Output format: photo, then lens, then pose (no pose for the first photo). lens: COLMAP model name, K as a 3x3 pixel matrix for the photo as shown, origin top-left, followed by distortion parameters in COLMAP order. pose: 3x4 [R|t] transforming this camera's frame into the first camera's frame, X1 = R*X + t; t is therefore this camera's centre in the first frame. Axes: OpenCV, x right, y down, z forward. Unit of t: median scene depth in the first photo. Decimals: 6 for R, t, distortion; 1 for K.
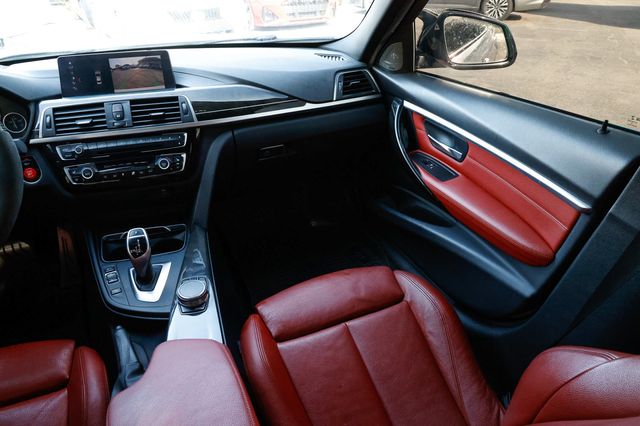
lens RADIAL K [[440.2, 0, 320.3], [0, 440.2, 218.6], [0, 0, 1]] dist [-0.086052, 0.049160]
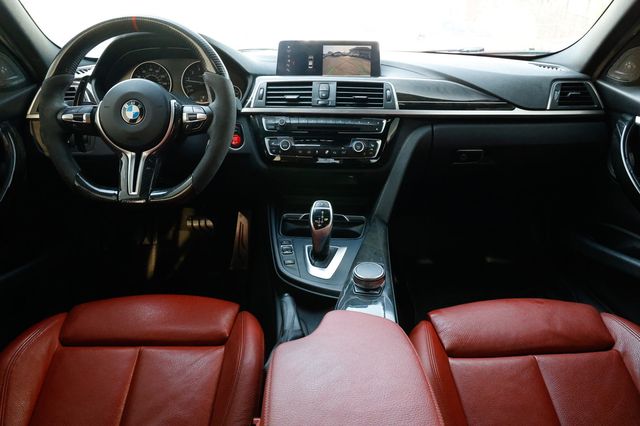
lens RADIAL K [[440.2, 0, 320.3], [0, 440.2, 216.5], [0, 0, 1]] dist [-0.086052, 0.049160]
pose [[0.927451, 0.146746, -0.343948, -0.076475], [-0.190642, 0.976826, -0.097299, 0.138204], [0.321699, 0.155811, 0.933934, 0.076679]]
